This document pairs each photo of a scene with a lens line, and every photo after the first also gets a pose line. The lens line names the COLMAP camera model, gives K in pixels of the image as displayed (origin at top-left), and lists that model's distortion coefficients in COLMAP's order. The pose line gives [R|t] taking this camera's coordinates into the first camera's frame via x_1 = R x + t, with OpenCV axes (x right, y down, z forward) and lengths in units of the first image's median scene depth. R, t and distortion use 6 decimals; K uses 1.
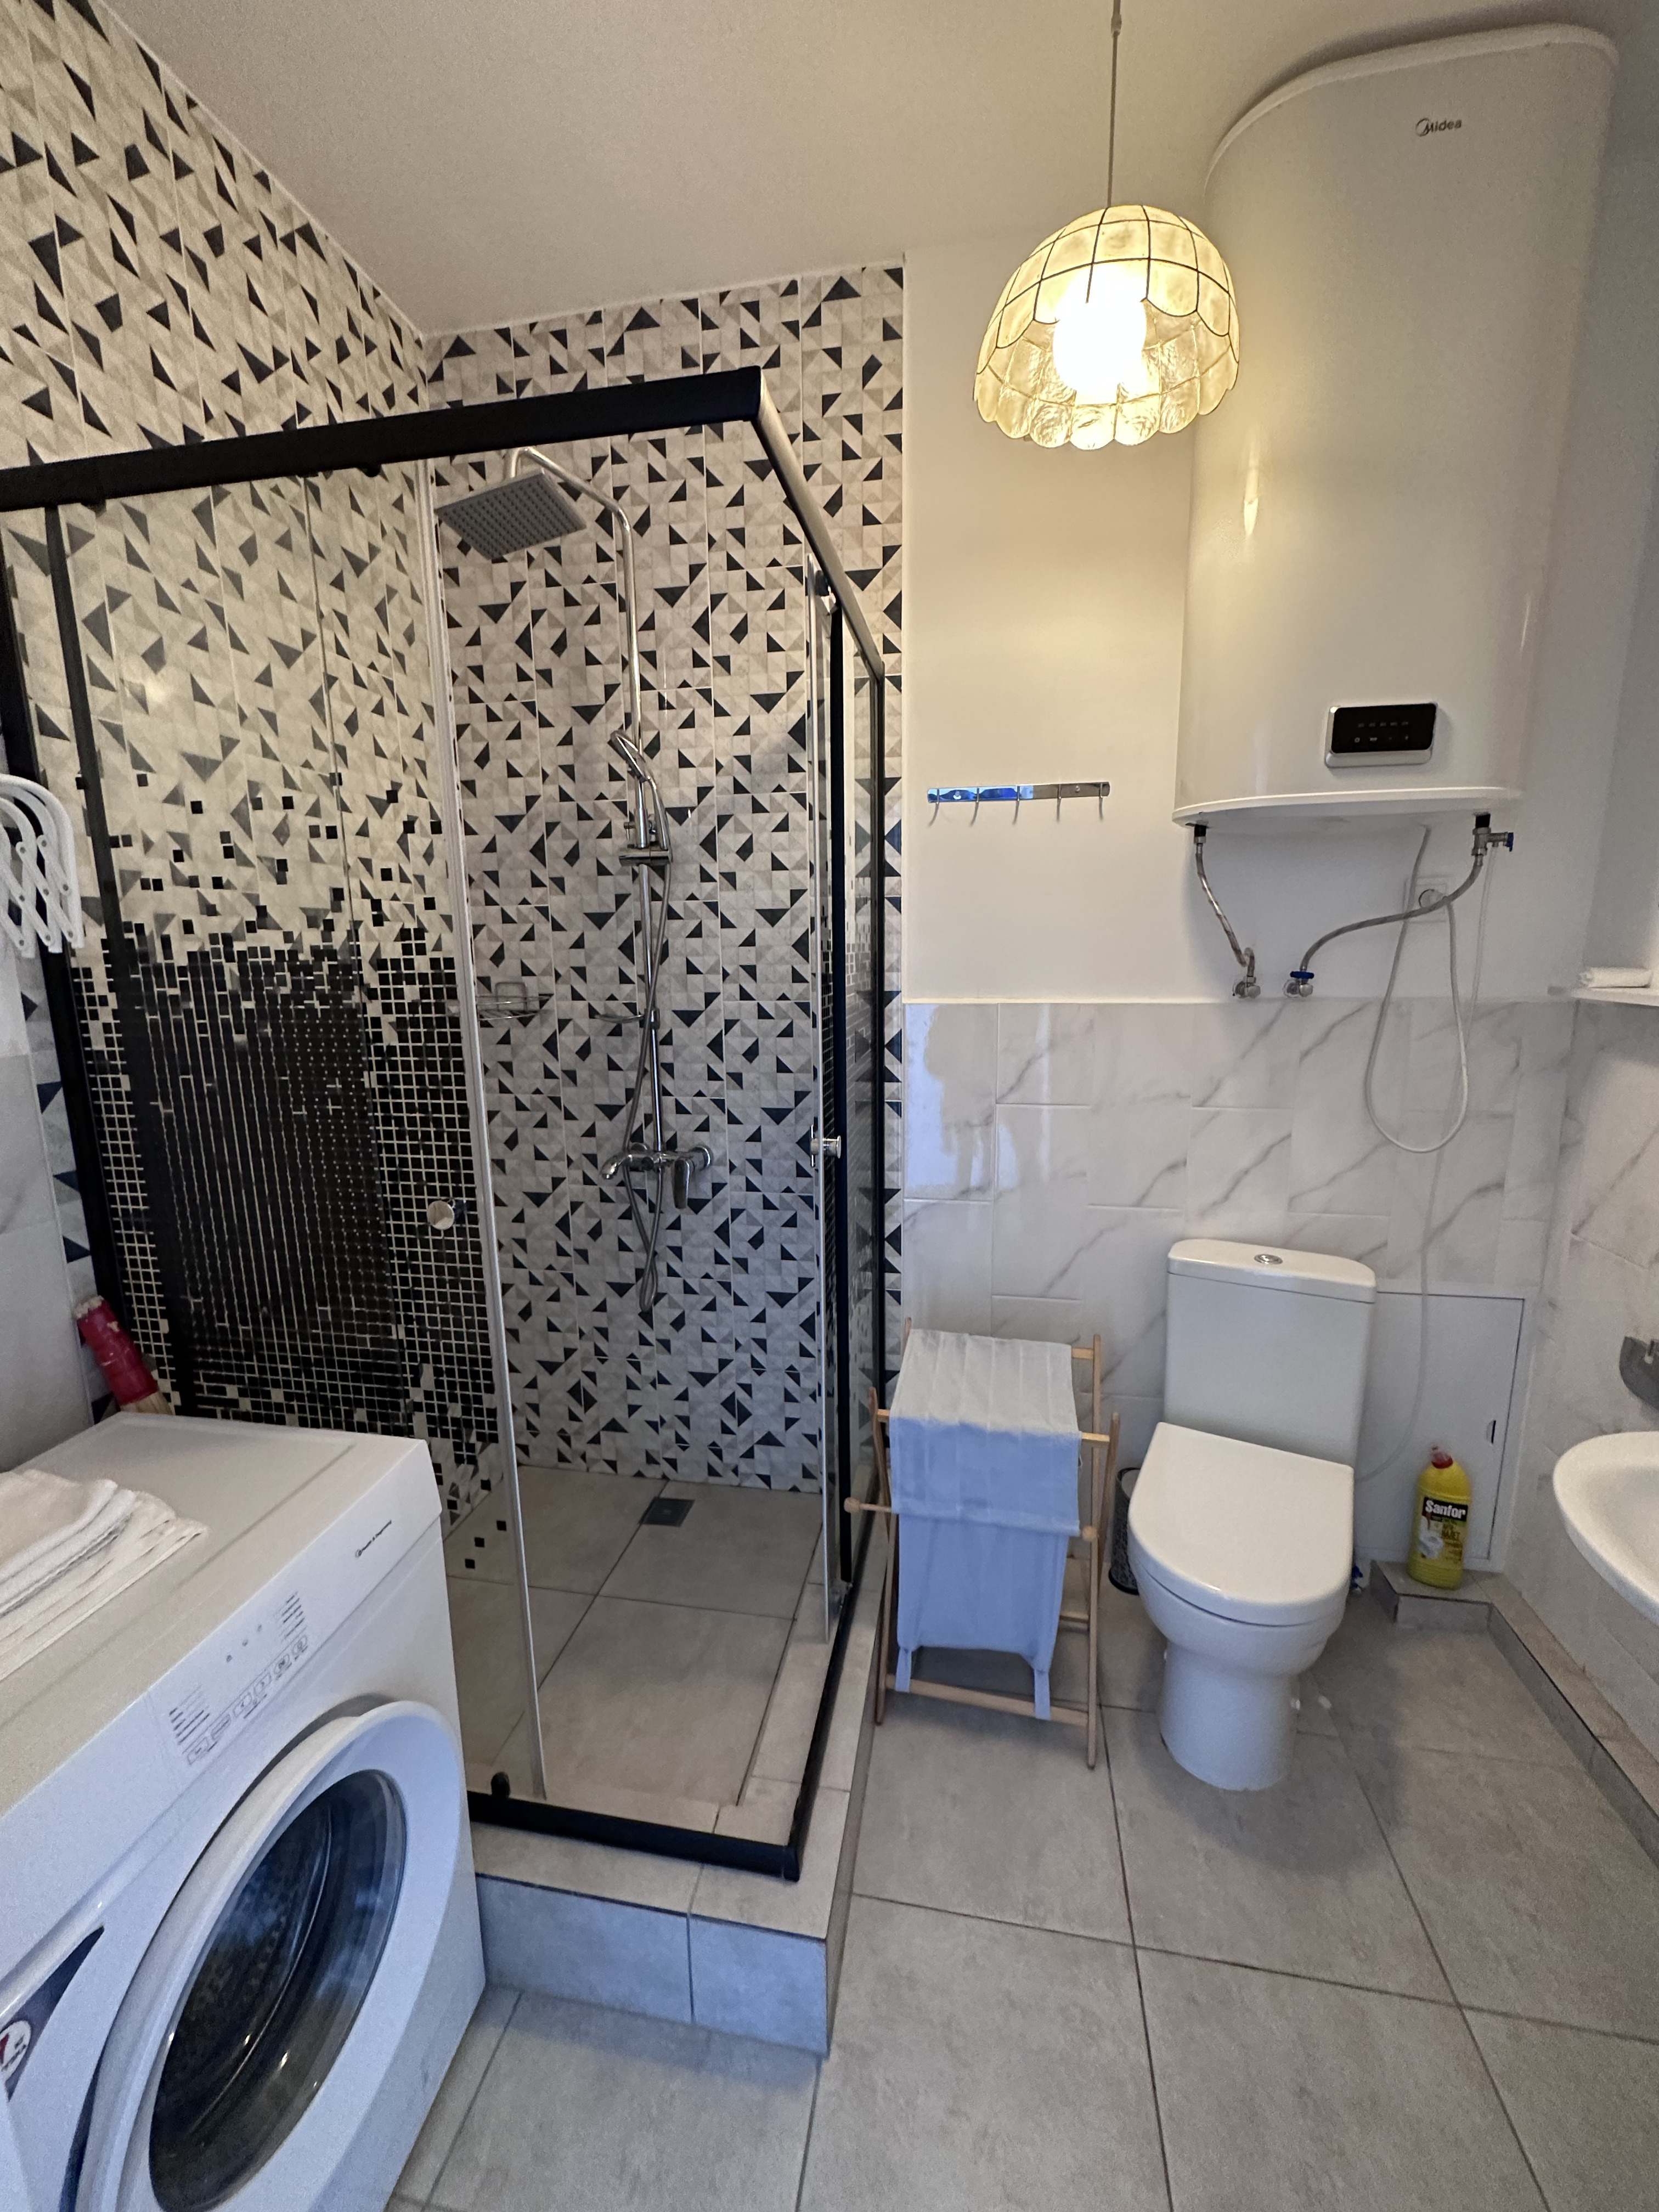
lens RADIAL K [[881.9, 0, 829.9], [0, 881.9, 1101.8], [0, 0, 1]] dist [-0.005193, 0.001225]
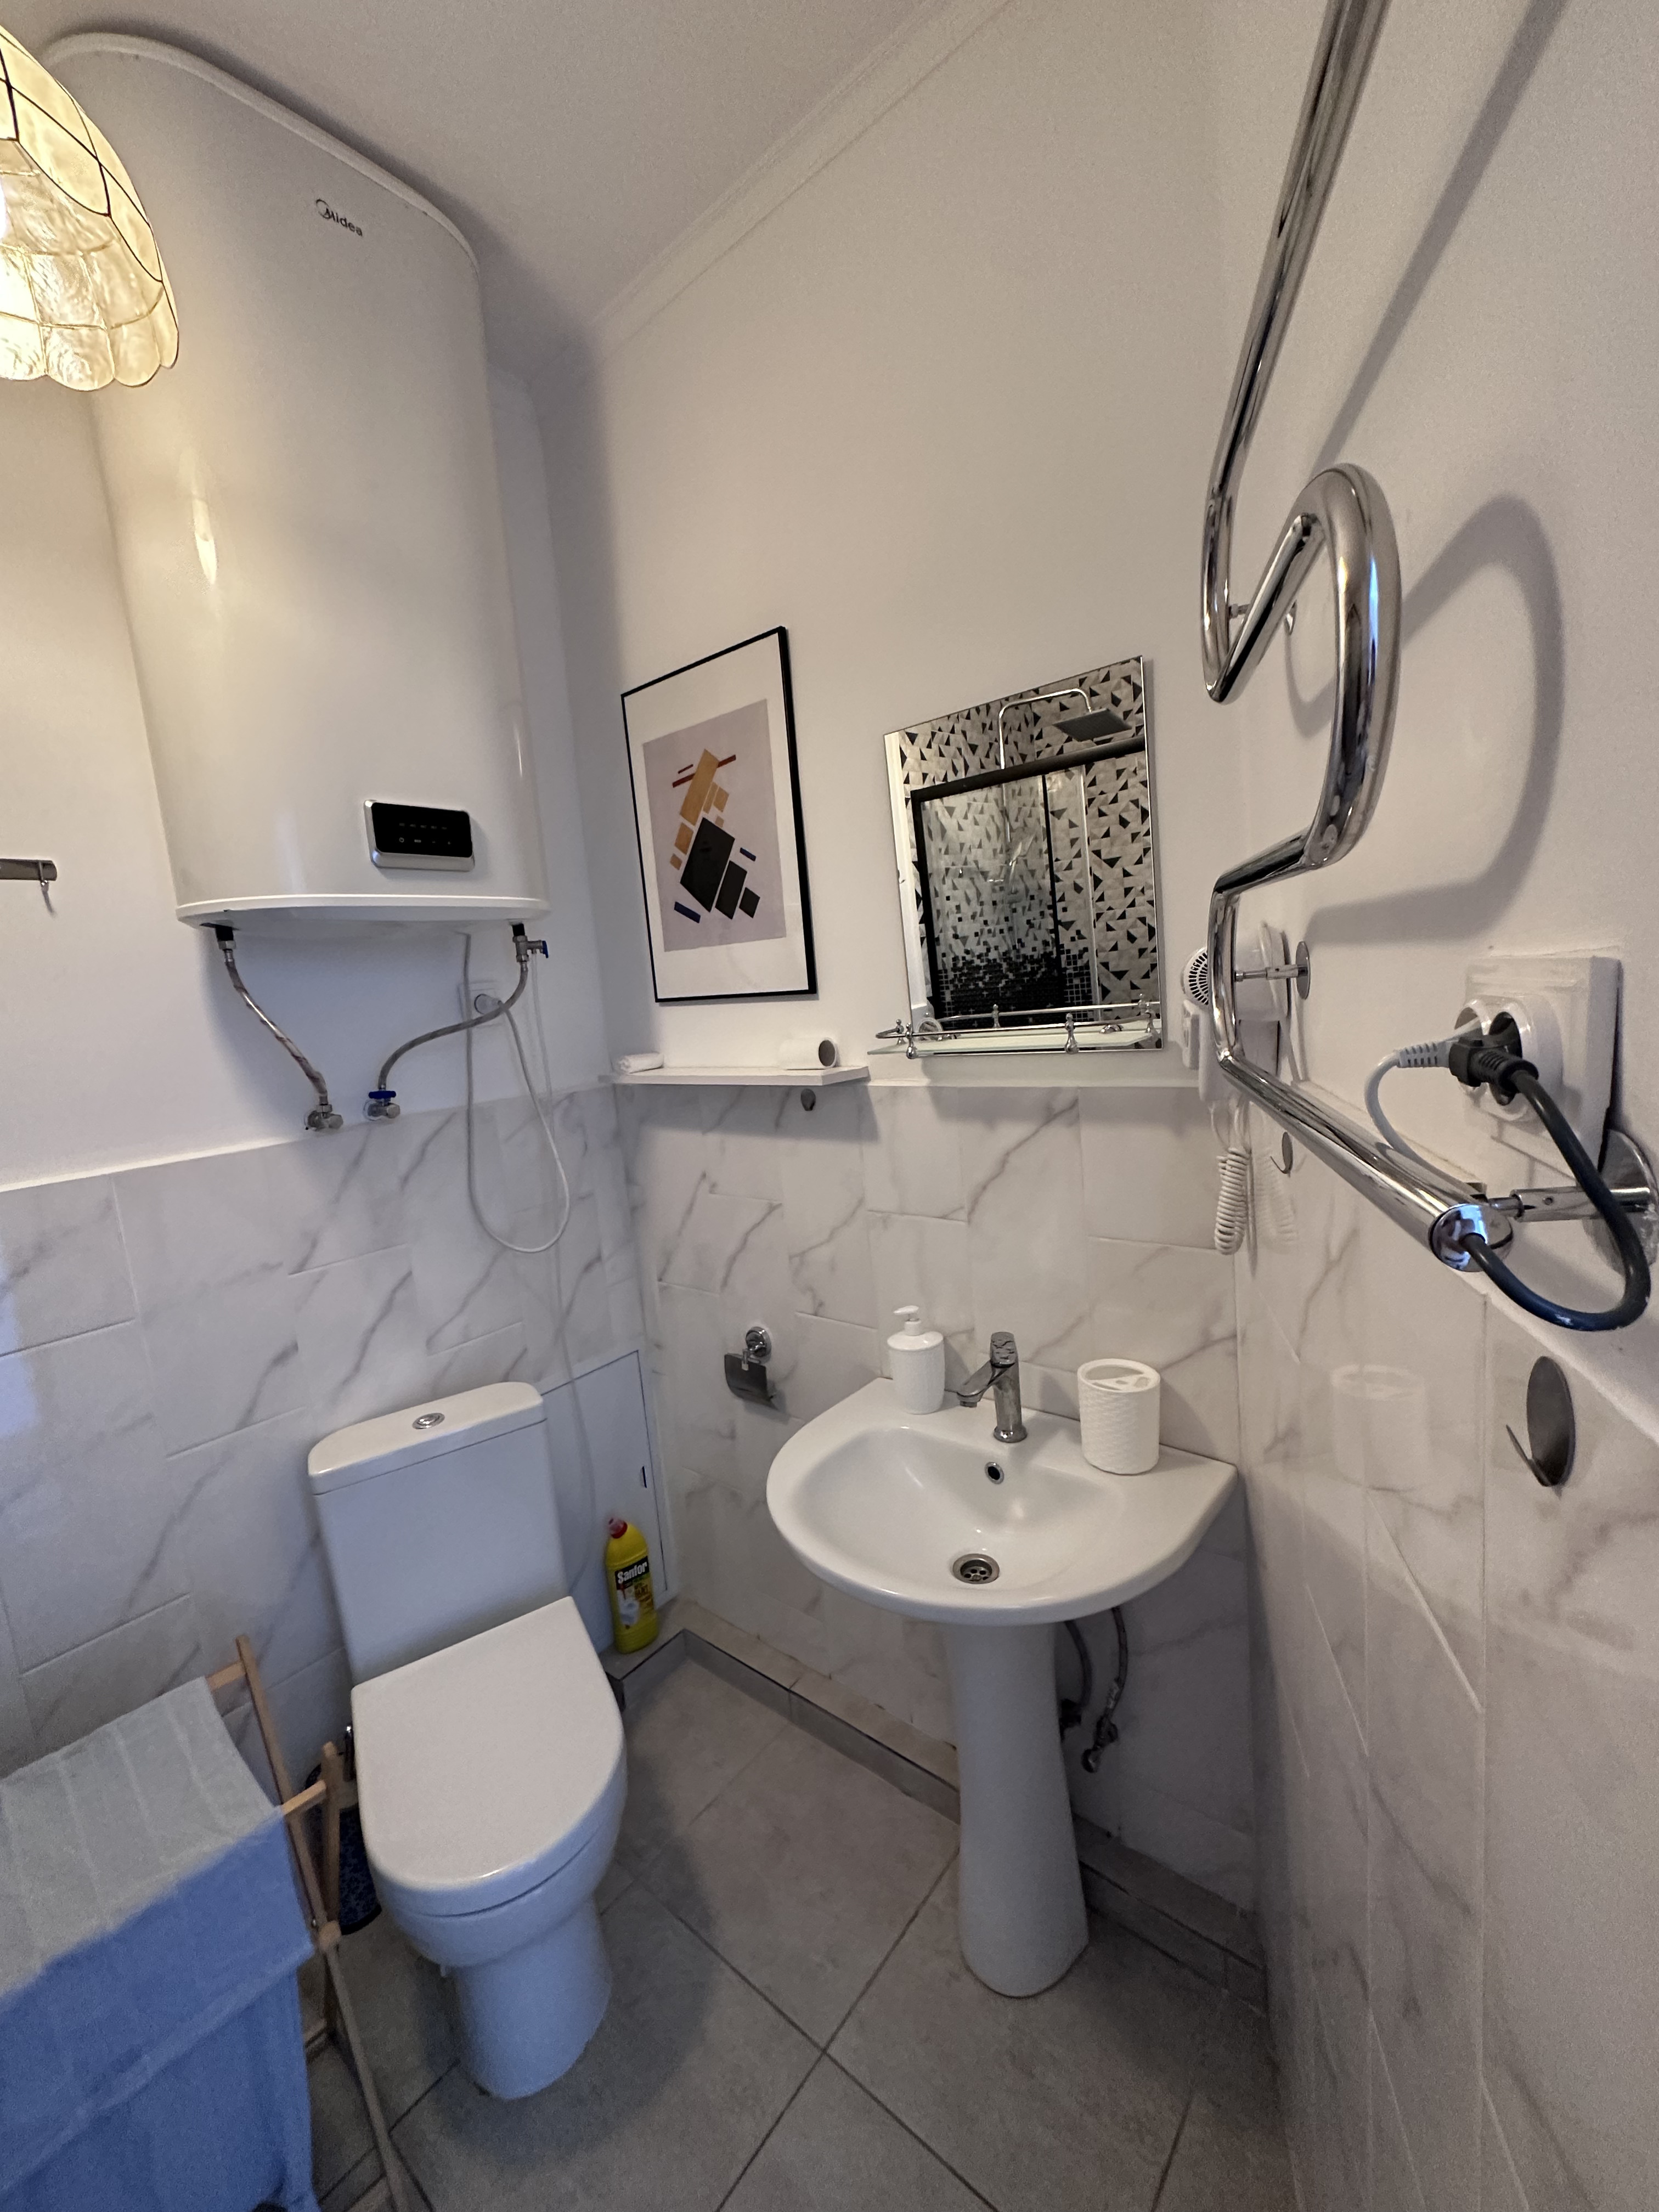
lens RADIAL K [[881.9, 0, 827.3], [0, 881.9, 1105.2], [0, 0, 1]] dist [-0.005193, 0.001225]
pose [[0.492313, -0.145886, 0.858106, -0.004435], [0.233805, 0.971787, 0.031075, -0.056704], [-0.838429, 0.185331, 0.512532, 0.174305]]
